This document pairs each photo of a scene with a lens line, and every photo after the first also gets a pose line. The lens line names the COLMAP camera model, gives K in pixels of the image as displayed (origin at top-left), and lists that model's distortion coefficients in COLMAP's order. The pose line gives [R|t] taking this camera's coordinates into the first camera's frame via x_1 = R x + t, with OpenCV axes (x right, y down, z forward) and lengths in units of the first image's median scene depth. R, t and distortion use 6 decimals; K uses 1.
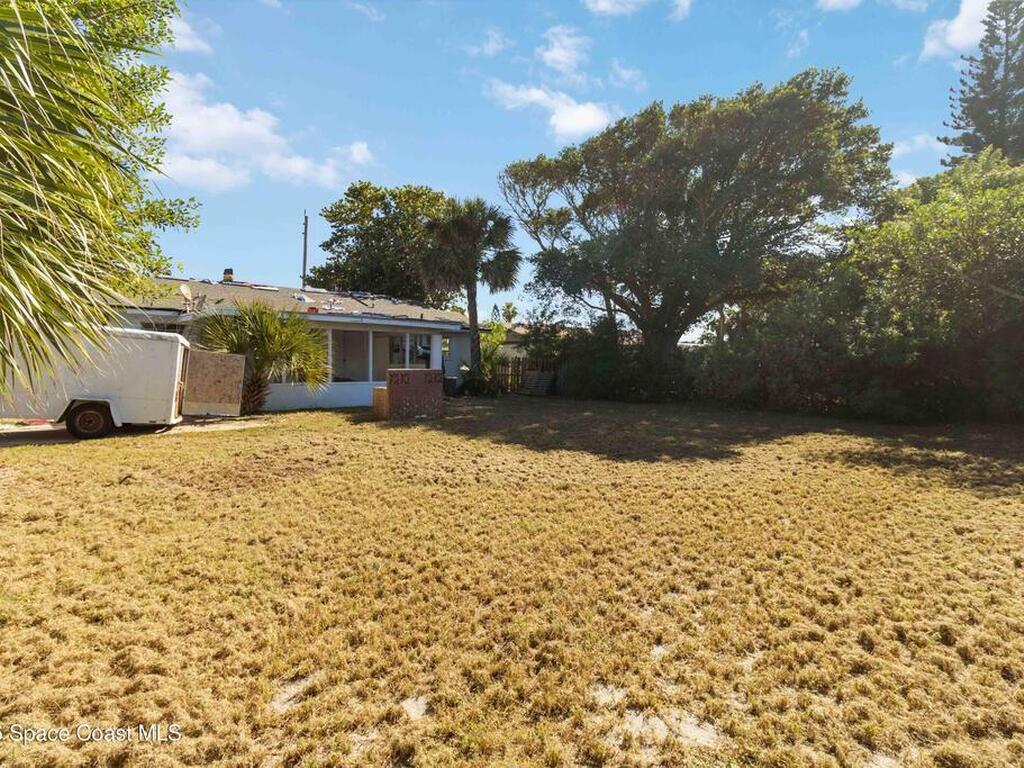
lens RADIAL K [[527.5, 0, 505.7], [0, 527.5, 388.0], [0, 0, 1]] dist [0.004183, -0.000832]
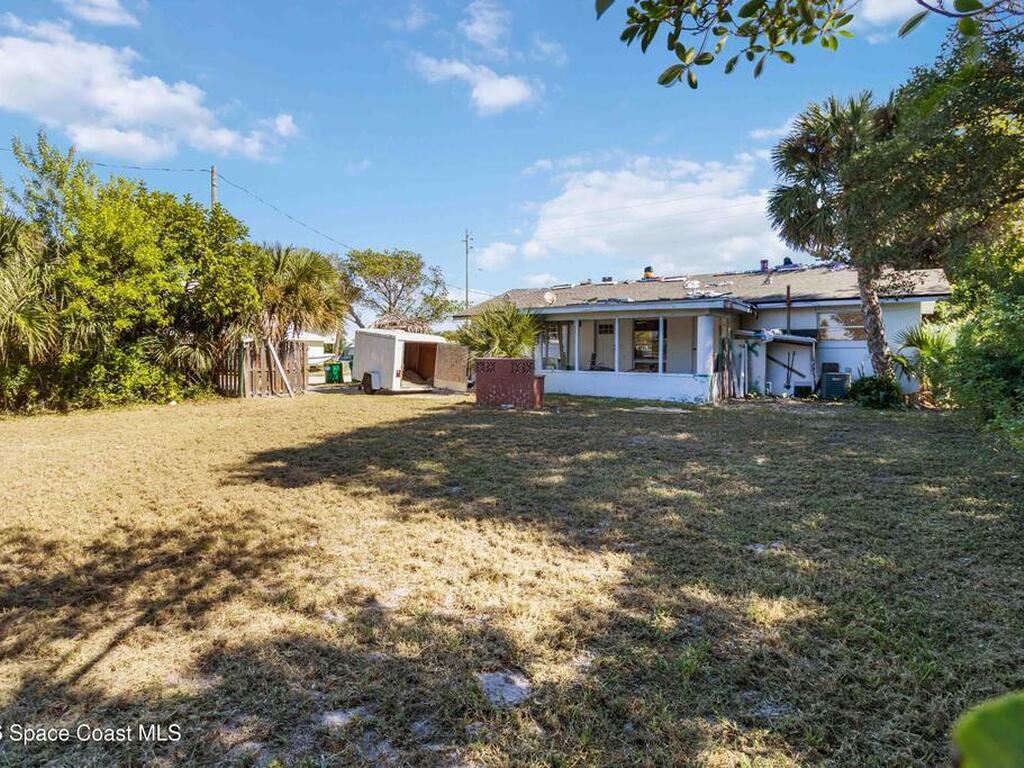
lens RADIAL K [[527.5, 0, 515.6], [0, 527.5, 378.9], [0, 0, 1]] dist [0.004183, -0.000832]
pose [[0.244122, 0.047273, -0.968592, 0.461154], [-0.043828, 0.998328, 0.037678, -0.020200], [0.968754, 0.033253, 0.245786, 0.439799]]
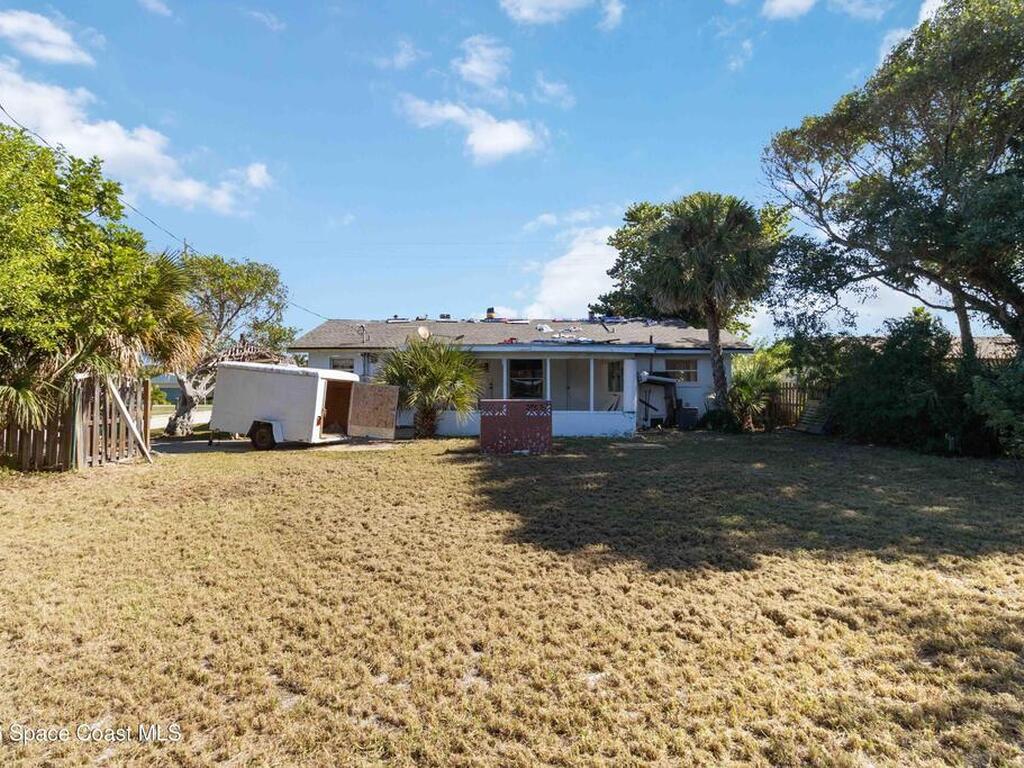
lens RADIAL K [[527.5, 0, 510.1], [0, 527.5, 382.2], [0, 0, 1]] dist [0.004183, -0.000832]
pose [[0.749469, -0.009260, -0.661974, 0.247941], [-0.026616, 0.998672, -0.044103, -0.014833], [0.661504, 0.050673, 0.748228, 0.168683]]
